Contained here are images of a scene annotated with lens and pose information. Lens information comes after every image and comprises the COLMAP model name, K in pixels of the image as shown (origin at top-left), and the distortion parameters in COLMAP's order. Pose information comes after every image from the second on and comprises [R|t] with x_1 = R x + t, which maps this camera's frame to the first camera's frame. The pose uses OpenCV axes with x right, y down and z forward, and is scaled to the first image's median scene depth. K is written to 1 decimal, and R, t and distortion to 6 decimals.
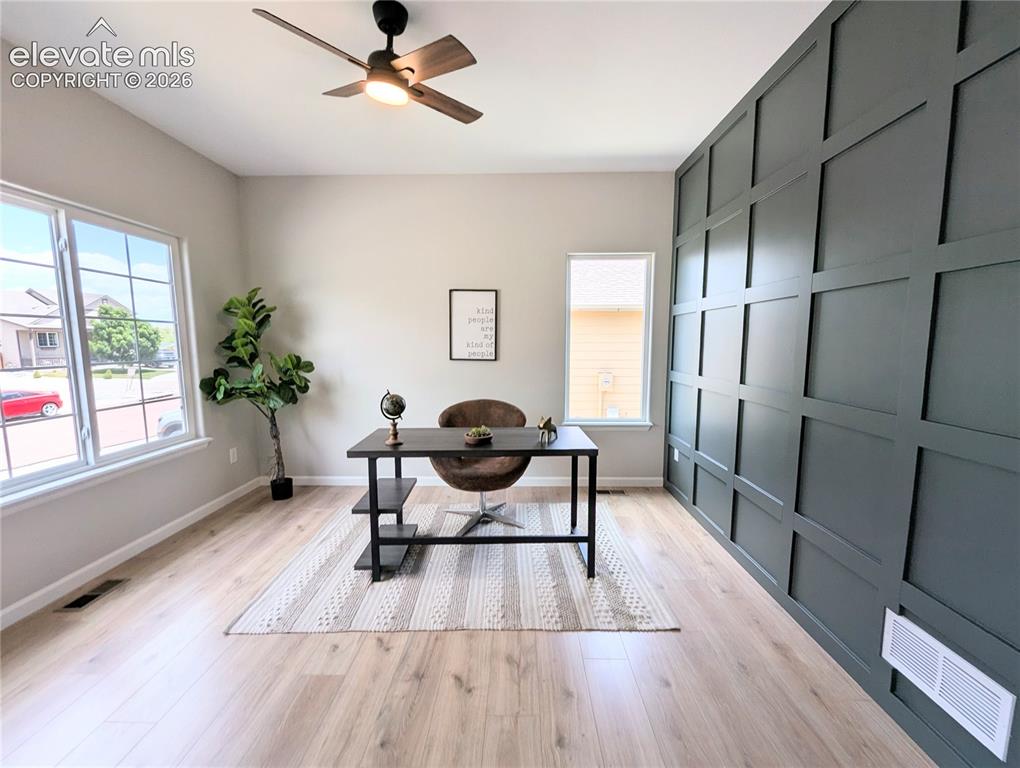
lens RADIAL K [[423.8, 0, 513.5], [0, 423.8, 381.5], [0, 0, 1]] dist [0.003176, -0.001098]
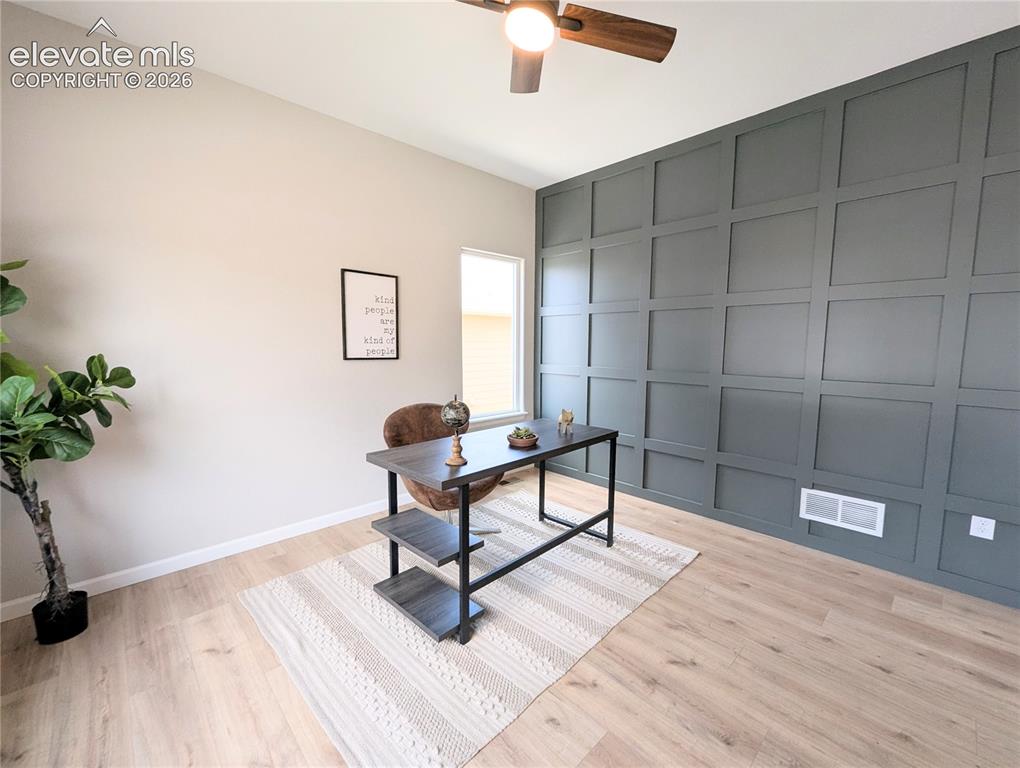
lens RADIAL K [[423.8, 0, 511.3], [0, 423.8, 380.4], [0, 0, 1]] dist [0.003176, -0.001098]
pose [[0.711530, -0.058780, 0.700193, -0.511129], [0.060903, 0.997904, 0.021883, -0.011996], [-0.700011, 0.027073, 0.713618, 0.246967]]
